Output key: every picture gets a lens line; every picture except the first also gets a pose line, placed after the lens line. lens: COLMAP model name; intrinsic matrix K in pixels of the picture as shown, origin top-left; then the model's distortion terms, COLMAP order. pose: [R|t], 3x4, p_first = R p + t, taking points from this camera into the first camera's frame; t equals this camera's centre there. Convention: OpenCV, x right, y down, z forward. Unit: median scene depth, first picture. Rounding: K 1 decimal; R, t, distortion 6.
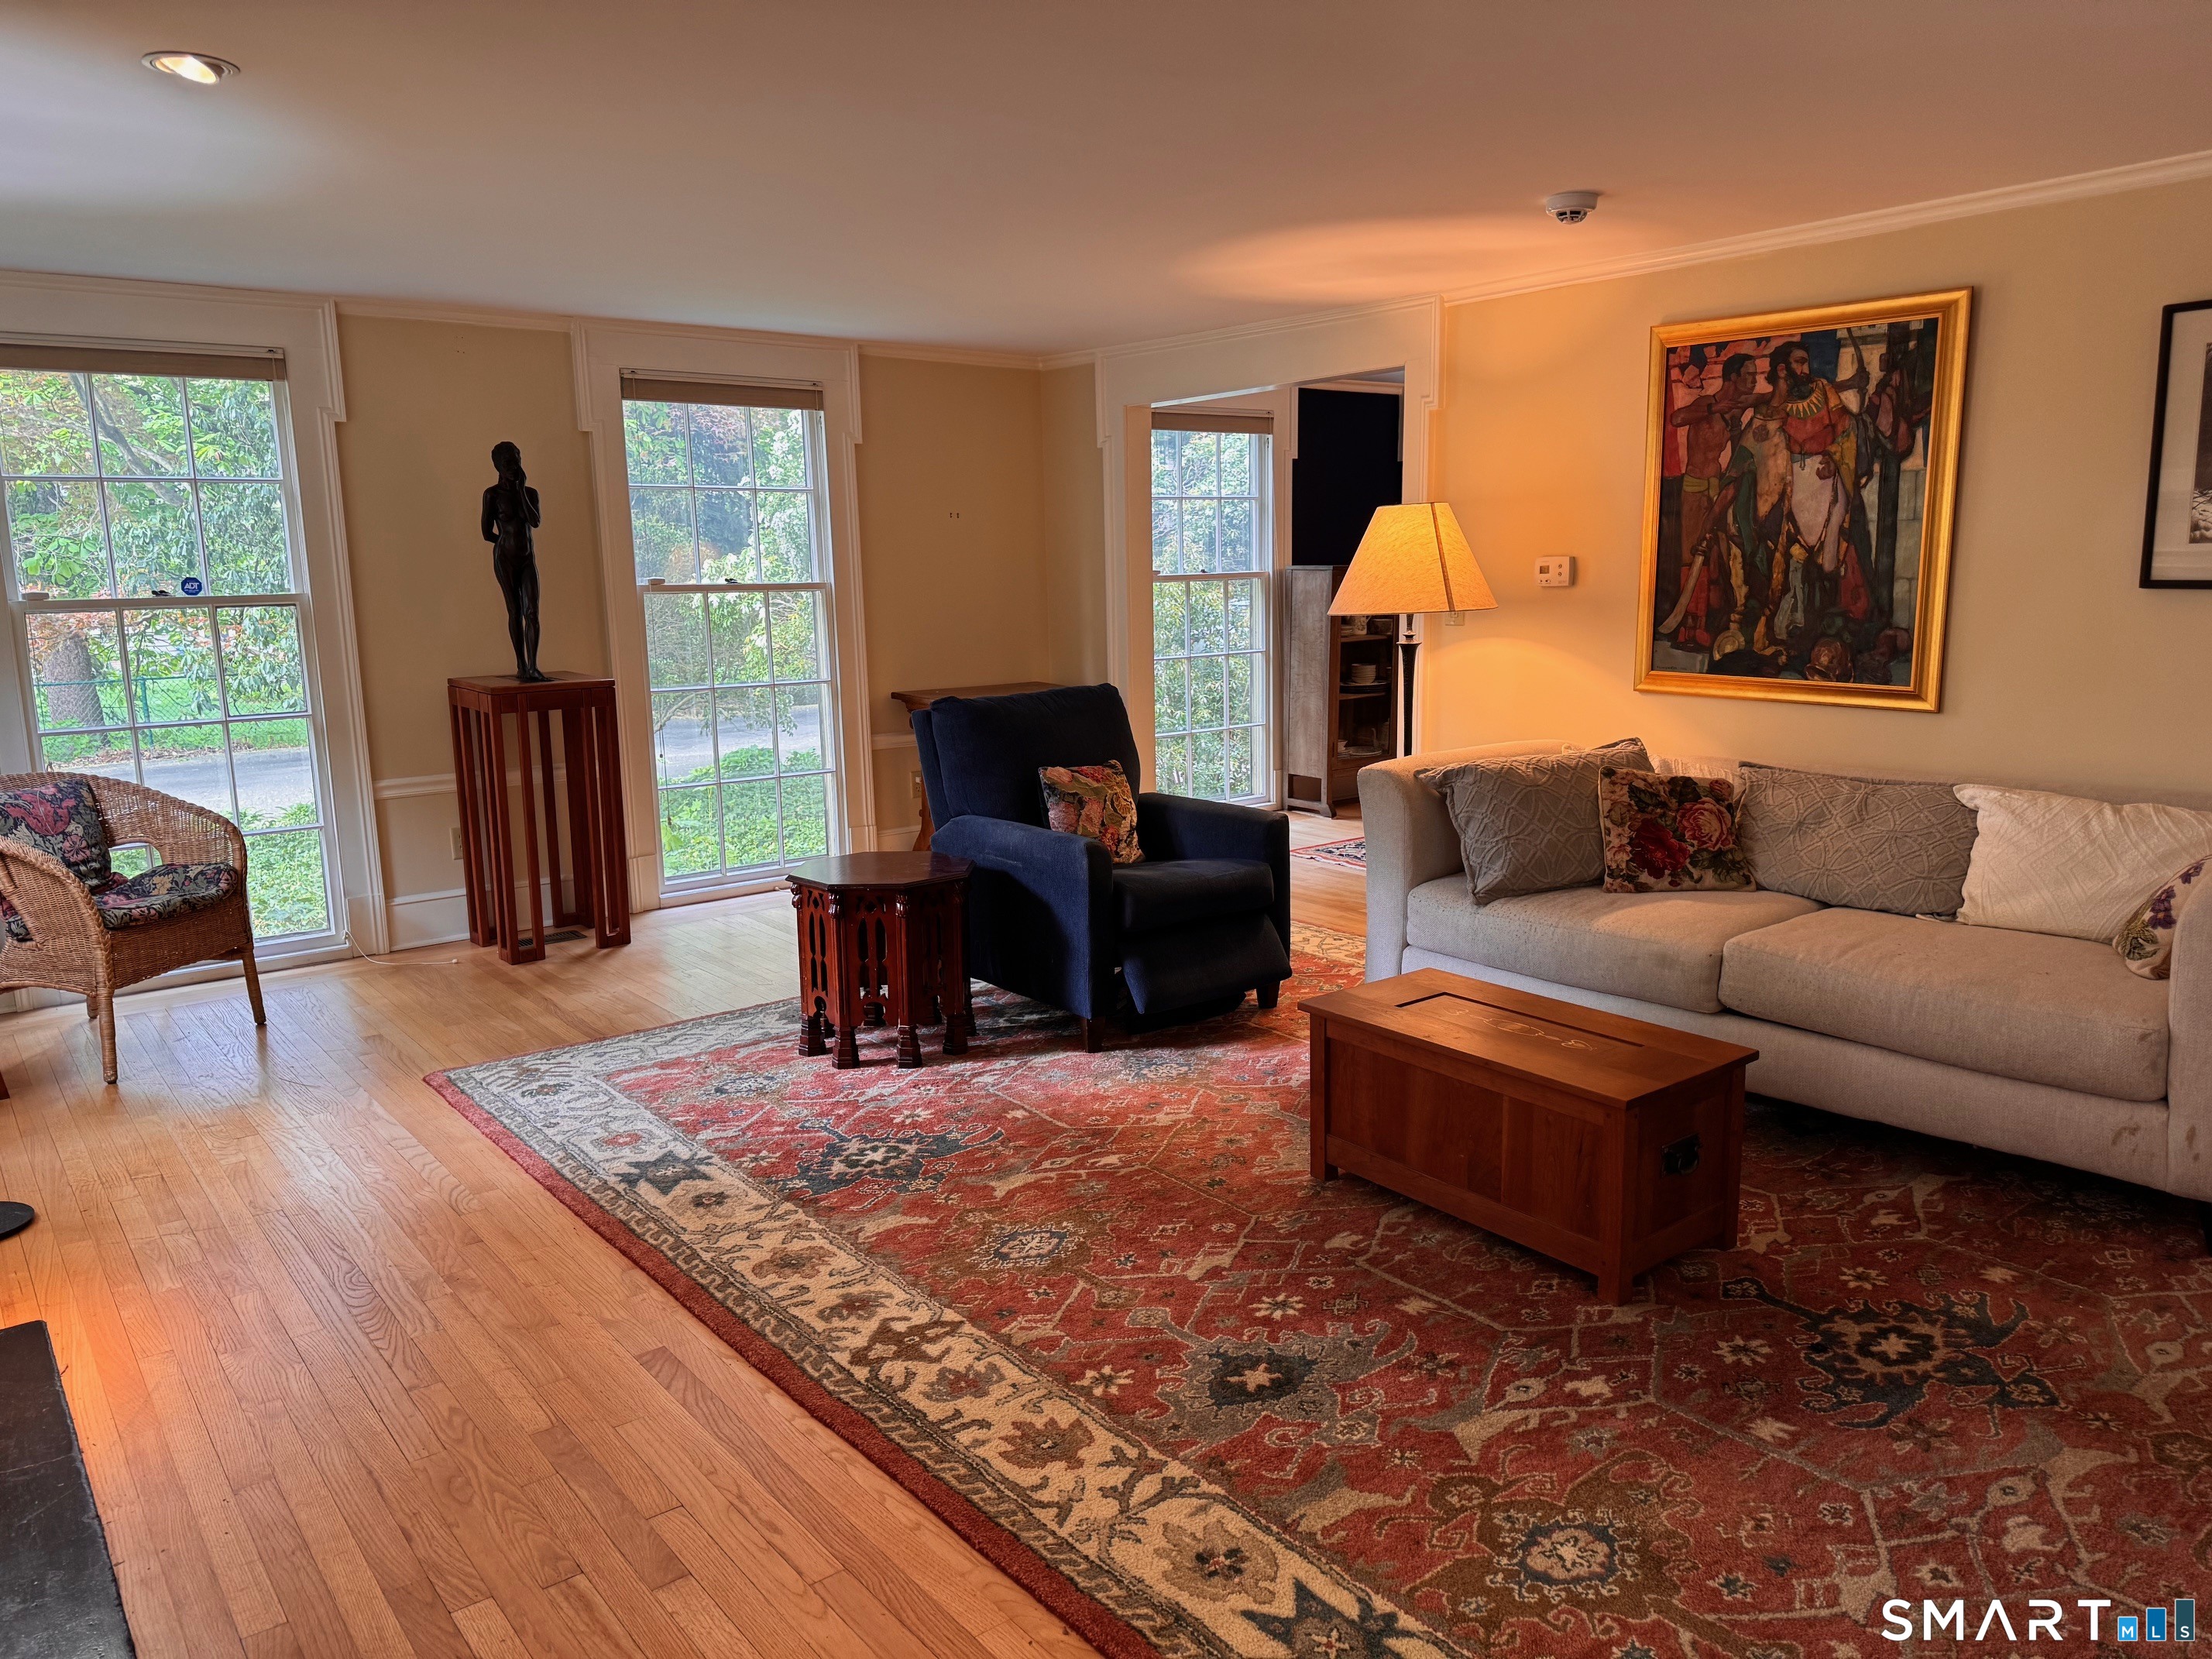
lens RADIAL K [[1565.3, 0, 1106.0], [0, 1565.3, 829.5], [0, 0, 1]] dist [0.139124, -0.220423]
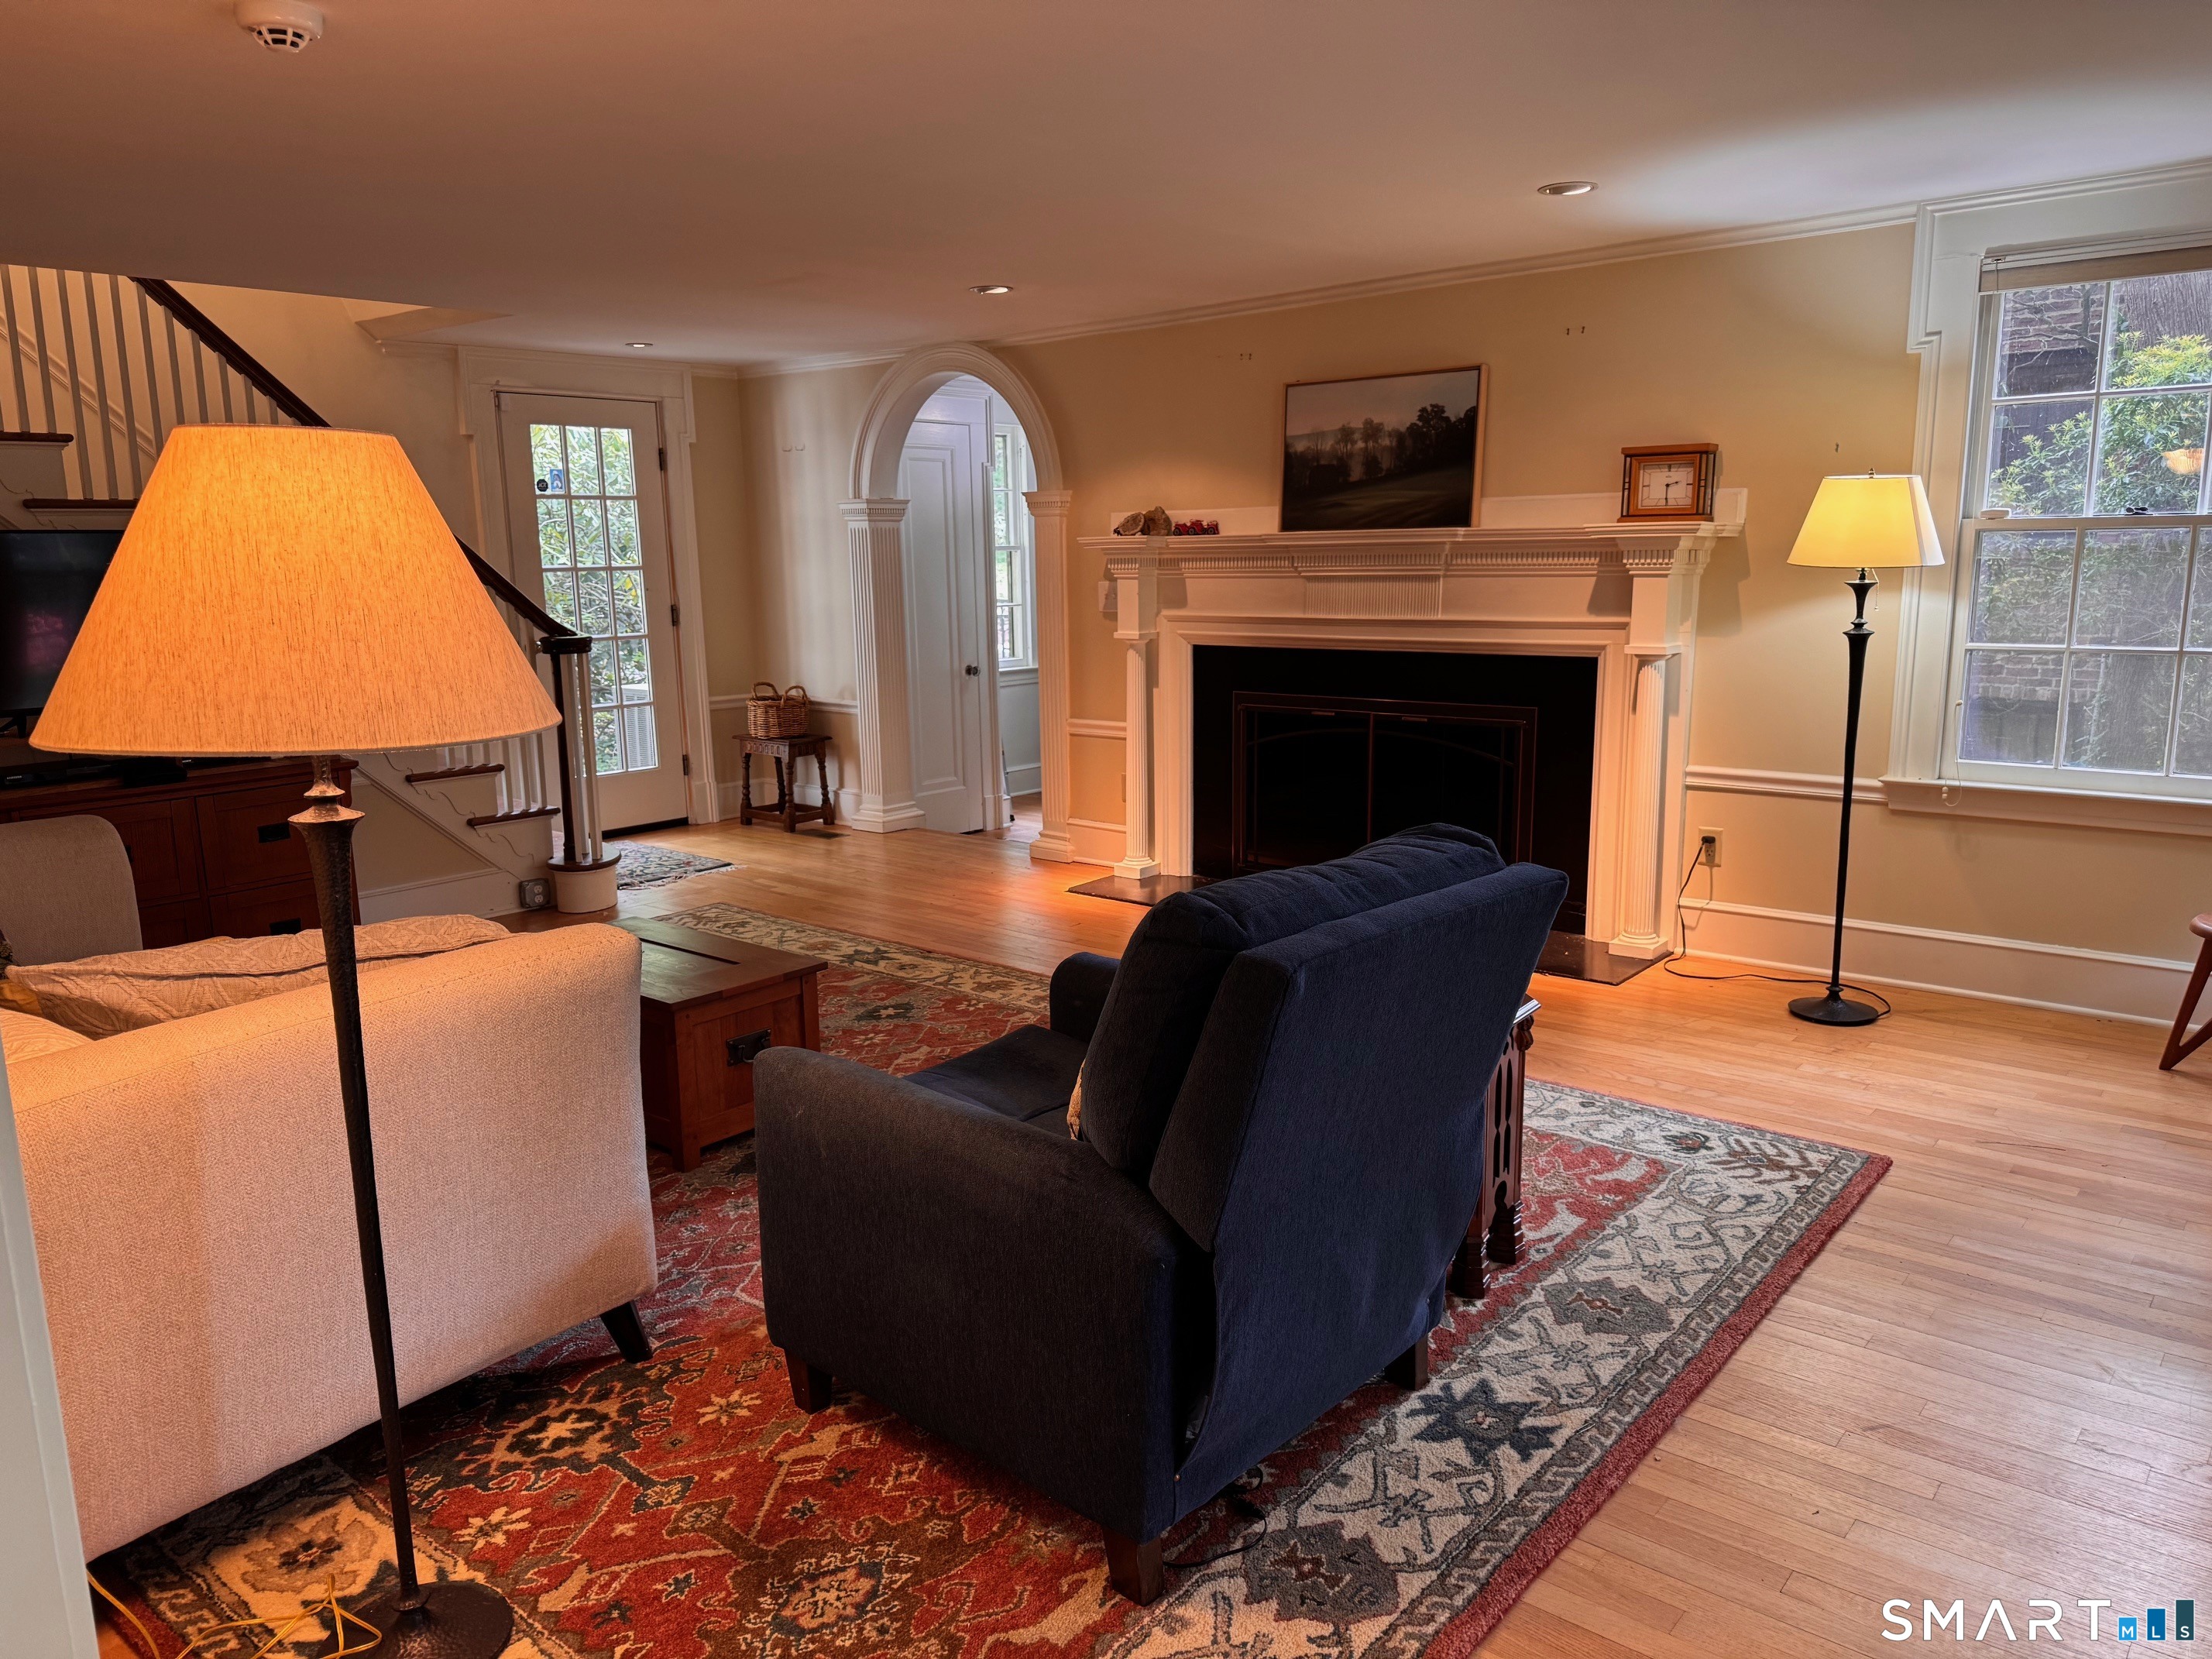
lens RADIAL K [[1546.1, 0, 1090.7], [0, 1546.1, 839.9], [0, 0, 1]] dist [0.138157, -0.209931]
pose [[-0.981278, 0.074099, -0.177771, 0.131382], [0.005849, 0.934066, 0.357053, -0.366969], [0.192507, 0.349329, -0.917012, 2.063217]]
